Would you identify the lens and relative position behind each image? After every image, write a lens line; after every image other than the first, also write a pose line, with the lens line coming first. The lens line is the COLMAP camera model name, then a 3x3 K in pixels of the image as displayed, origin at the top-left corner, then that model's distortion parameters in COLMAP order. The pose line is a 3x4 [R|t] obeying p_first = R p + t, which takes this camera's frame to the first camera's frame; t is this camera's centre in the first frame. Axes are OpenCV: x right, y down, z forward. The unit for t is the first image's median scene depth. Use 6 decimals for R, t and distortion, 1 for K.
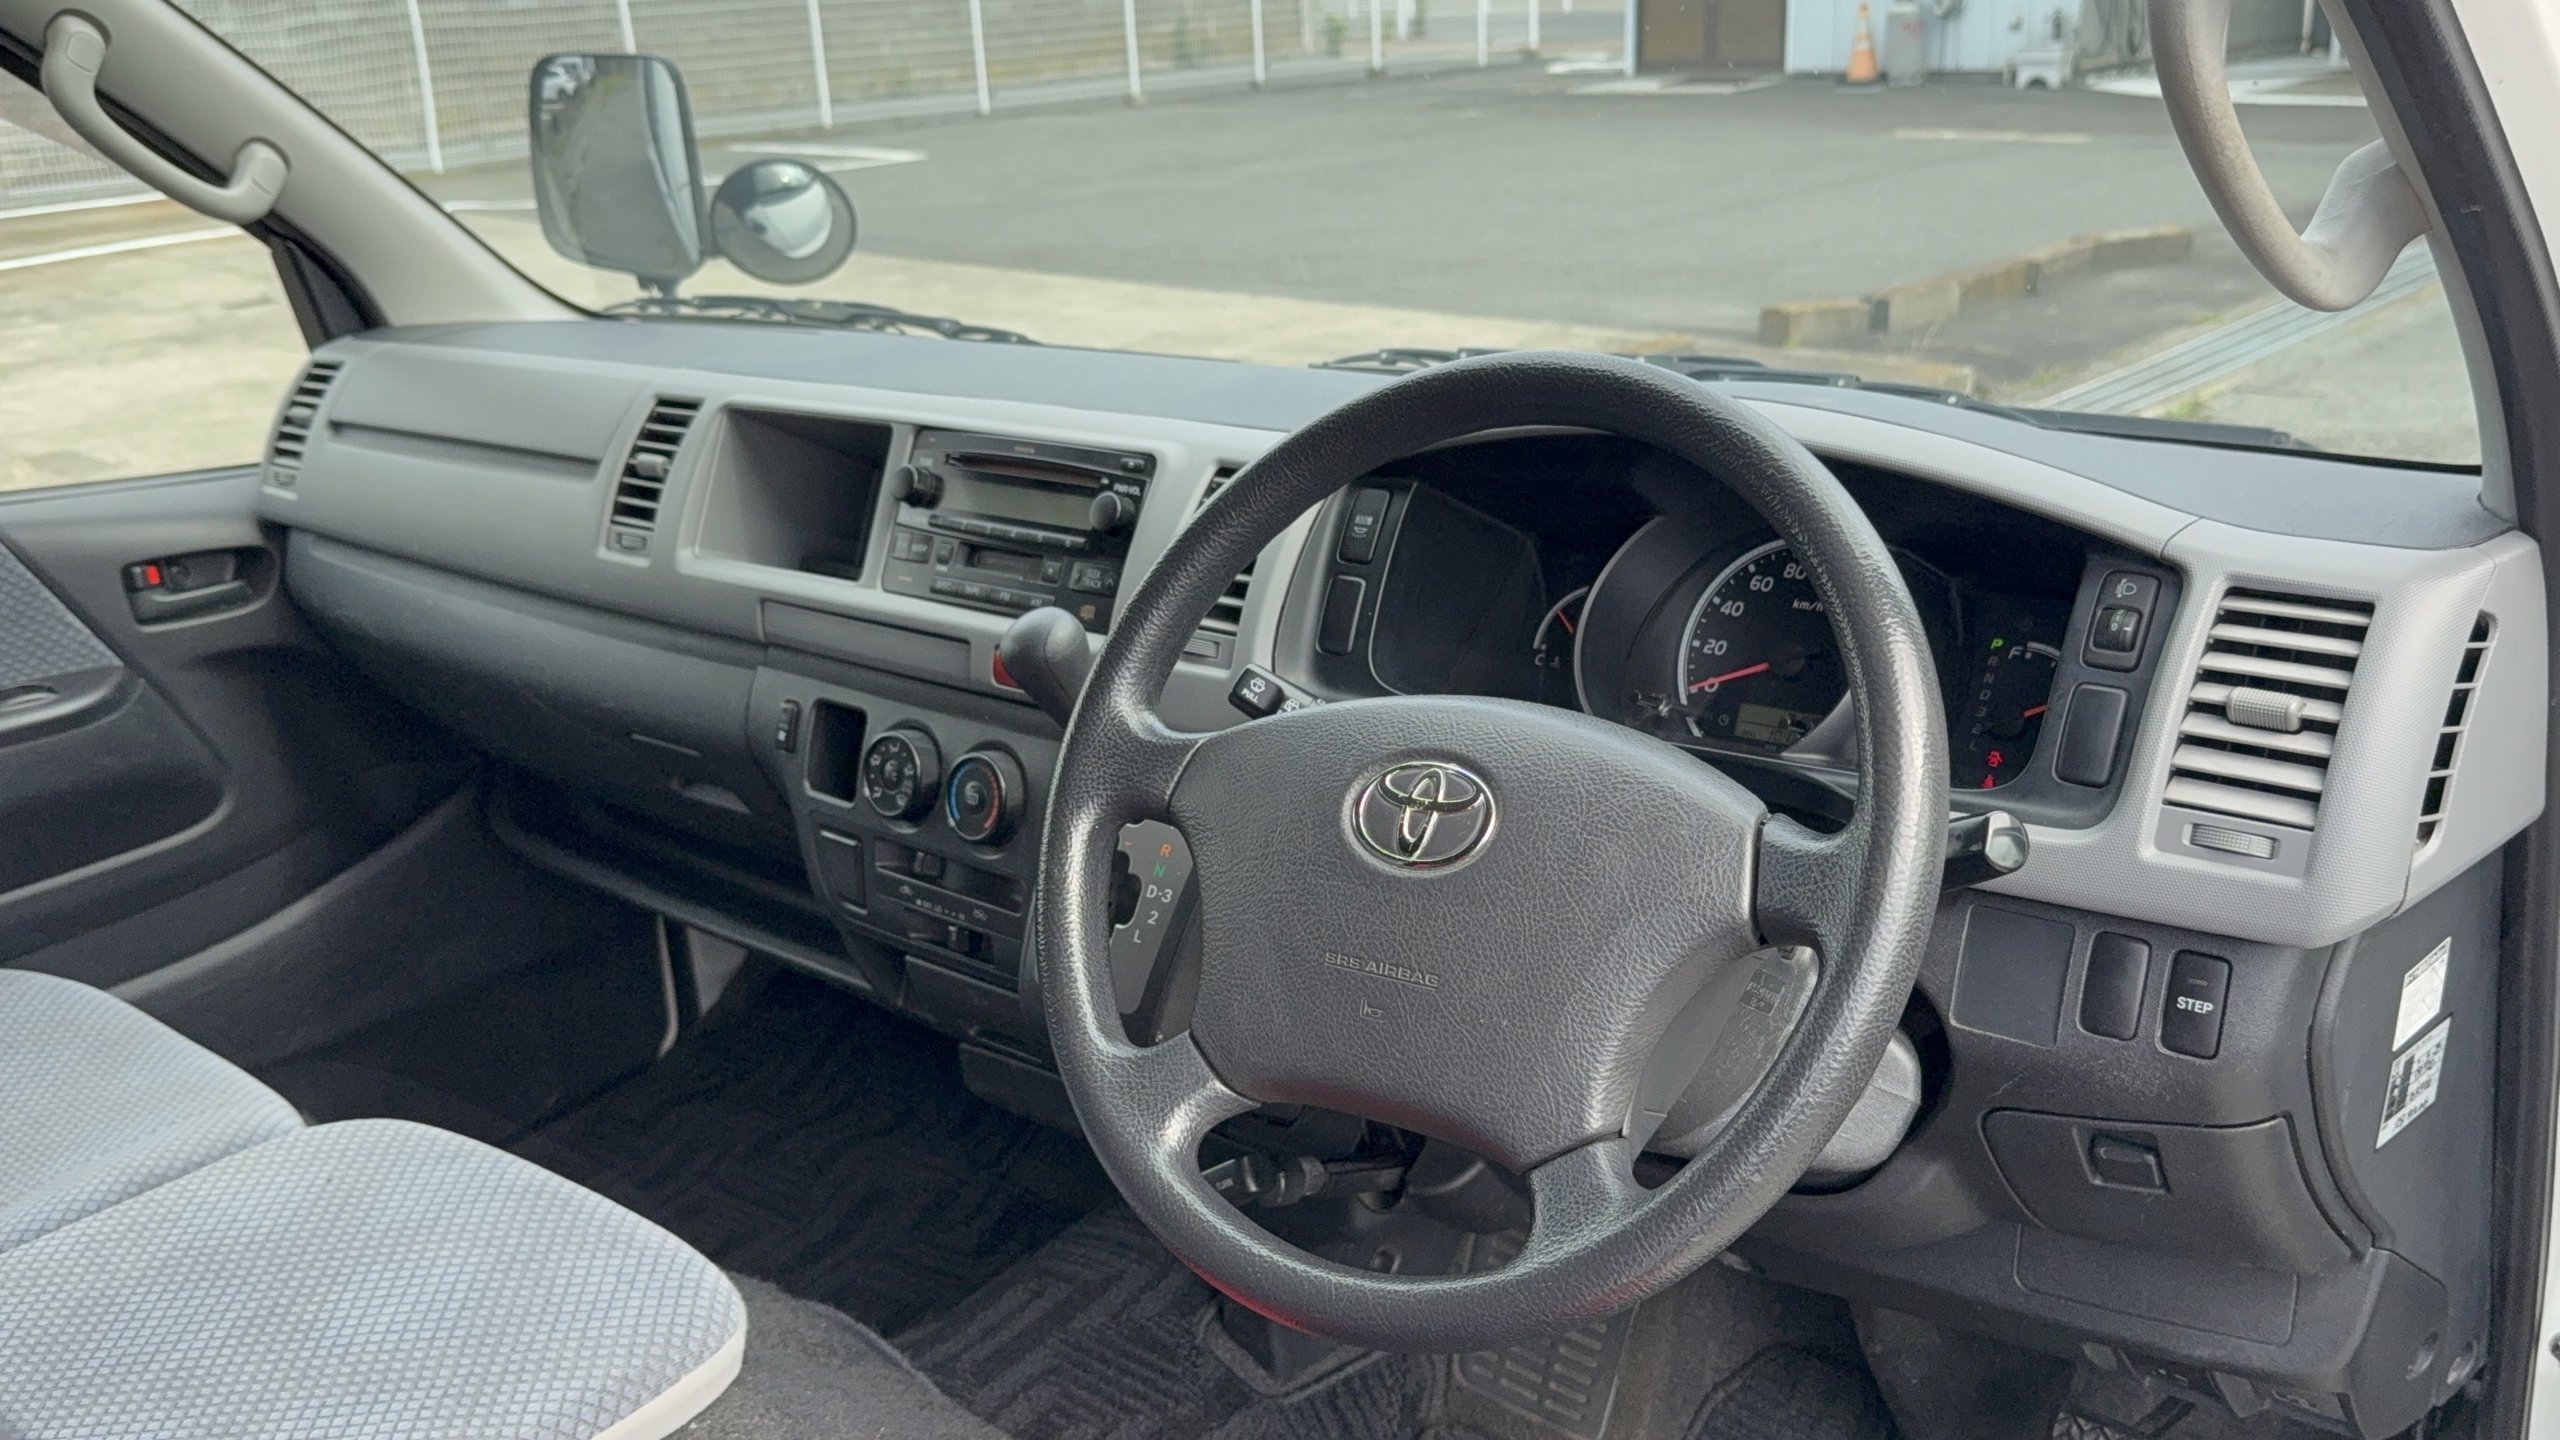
lens RADIAL K [[2475.6, 0, 1280.0], [0, 2475.6, 720.0], [0, 0, 1]] dist [0.152533, -0.421379]
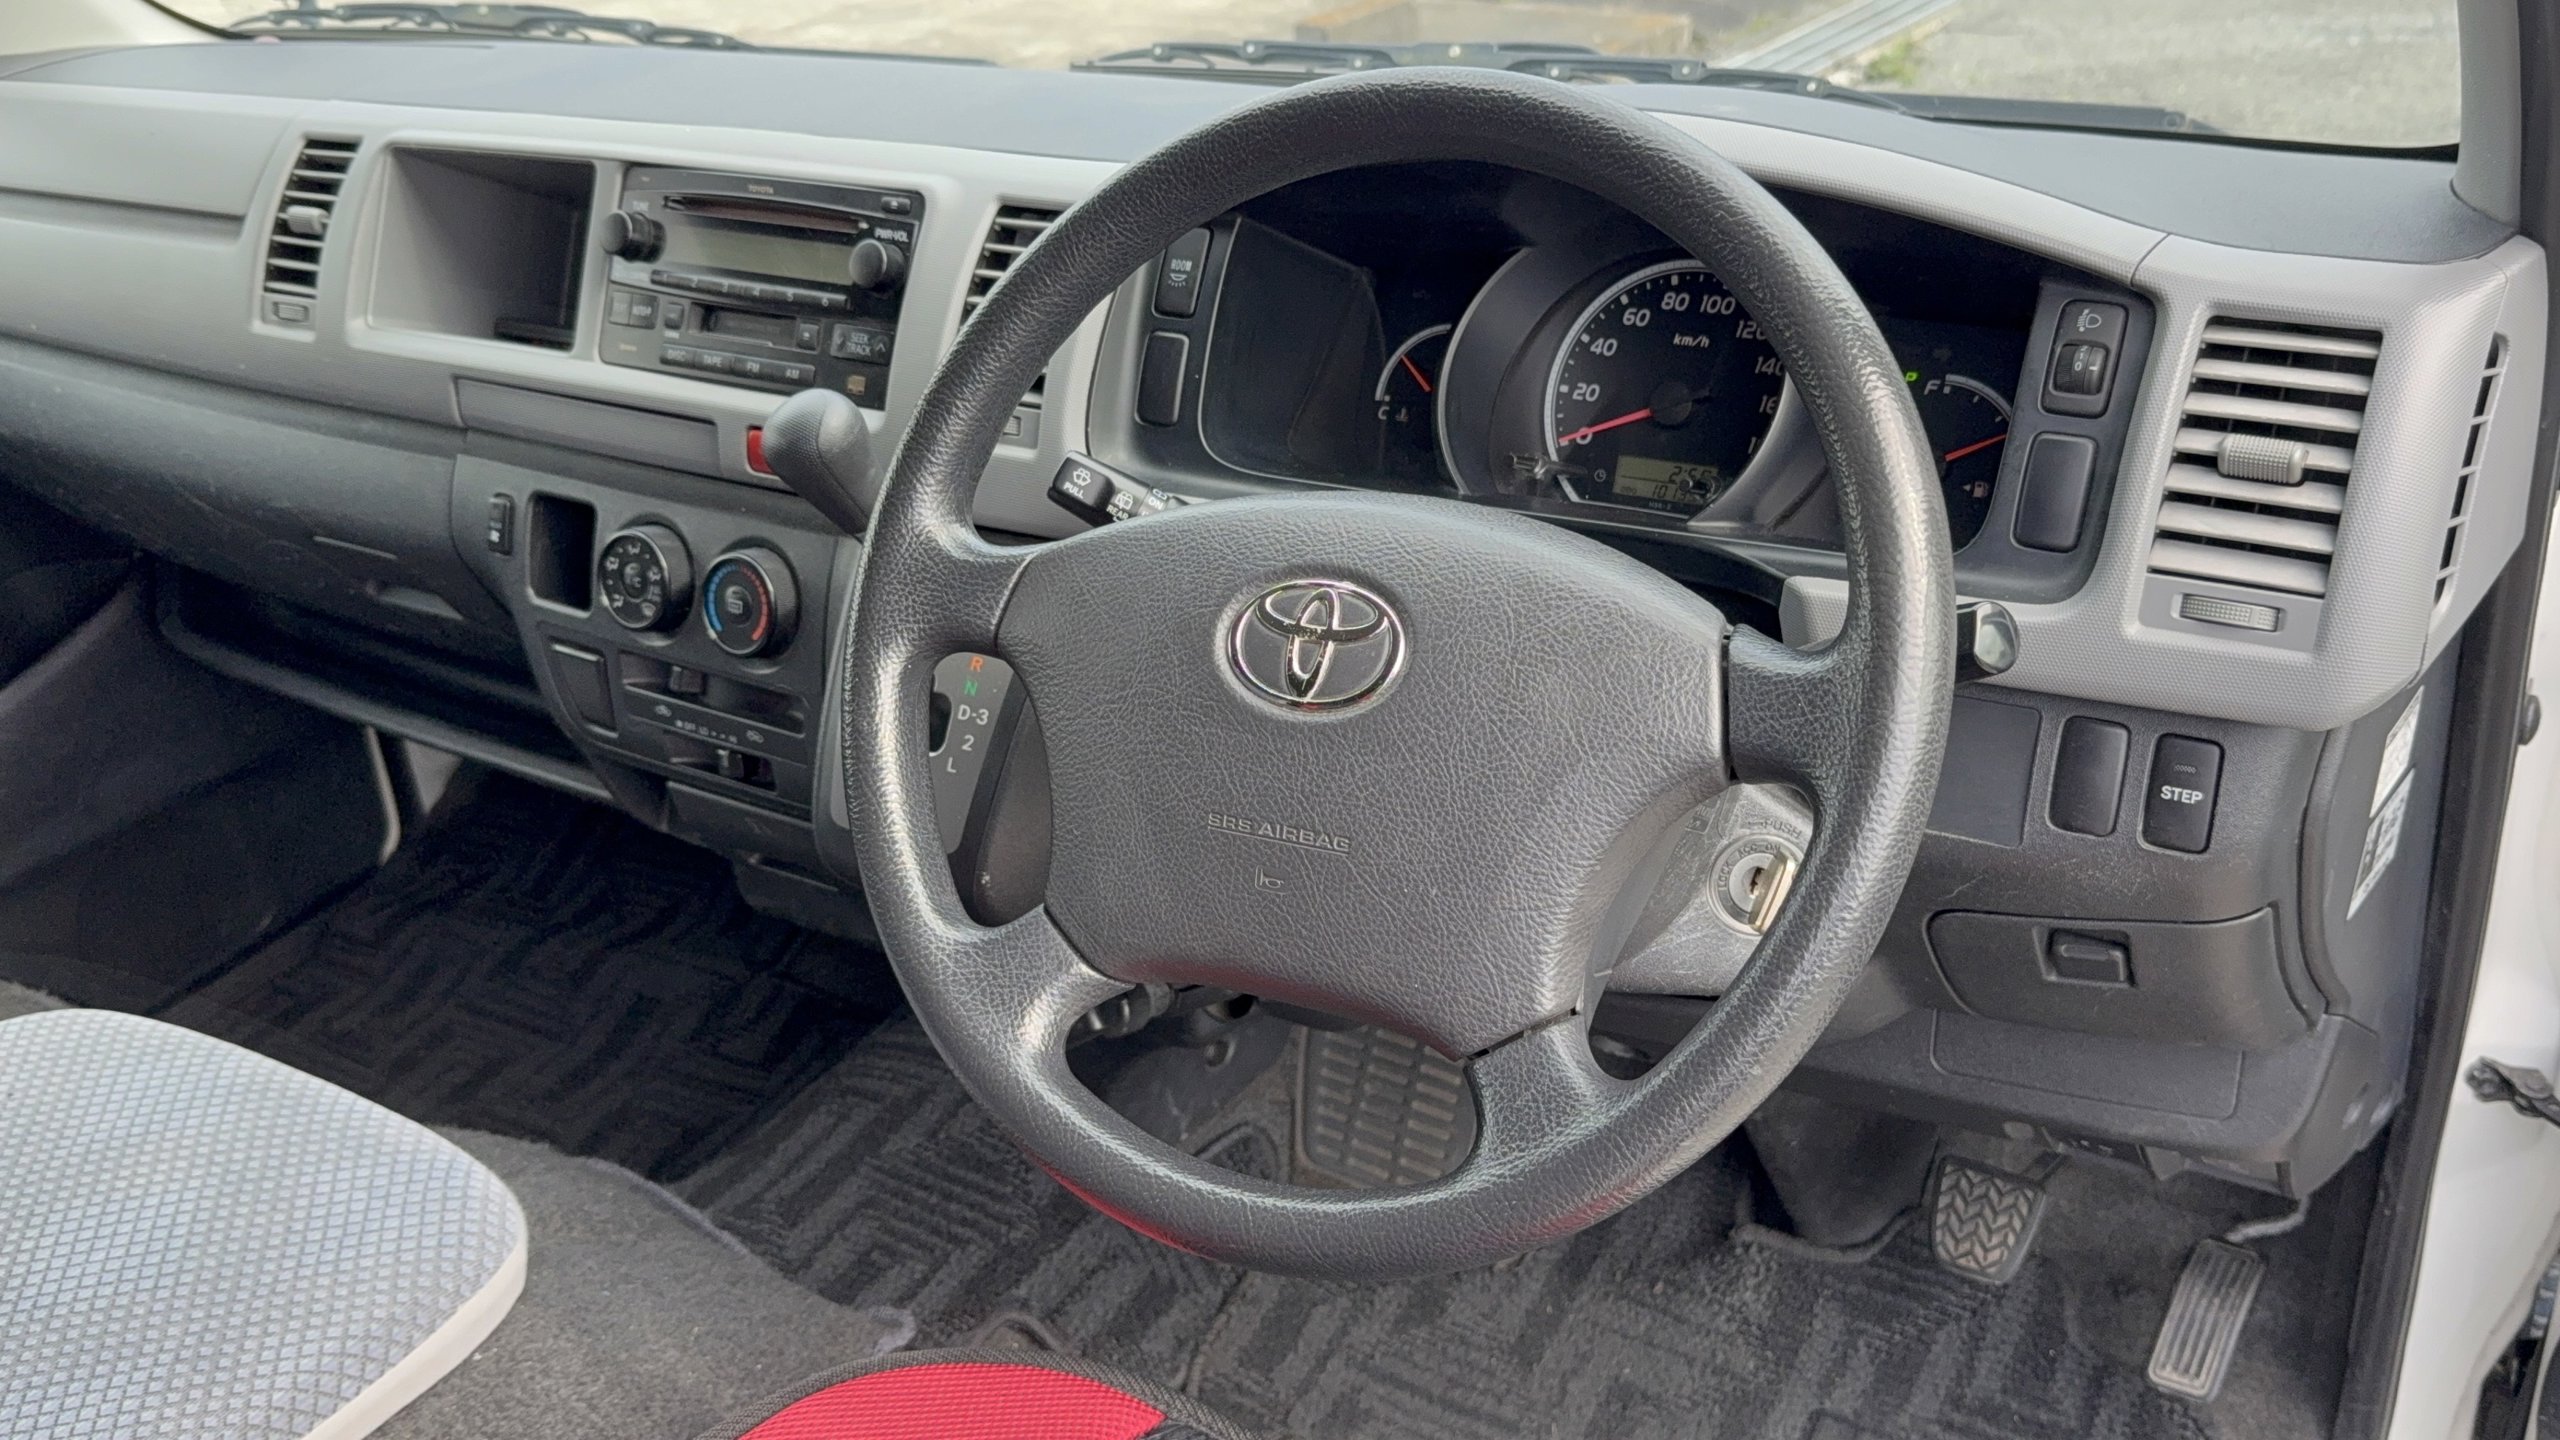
lens RADIAL K [[2517.4, 0, 1334.7], [0, 2517.4, 724.2], [0, 0, 1]] dist [0.158731, -0.488996]
pose [[0.990407, -0.069900, 0.119194, -0.028781], [0.054583, 0.990368, 0.127246, -0.031839], [-0.126941, -0.119520, 0.984683, 0.114918]]
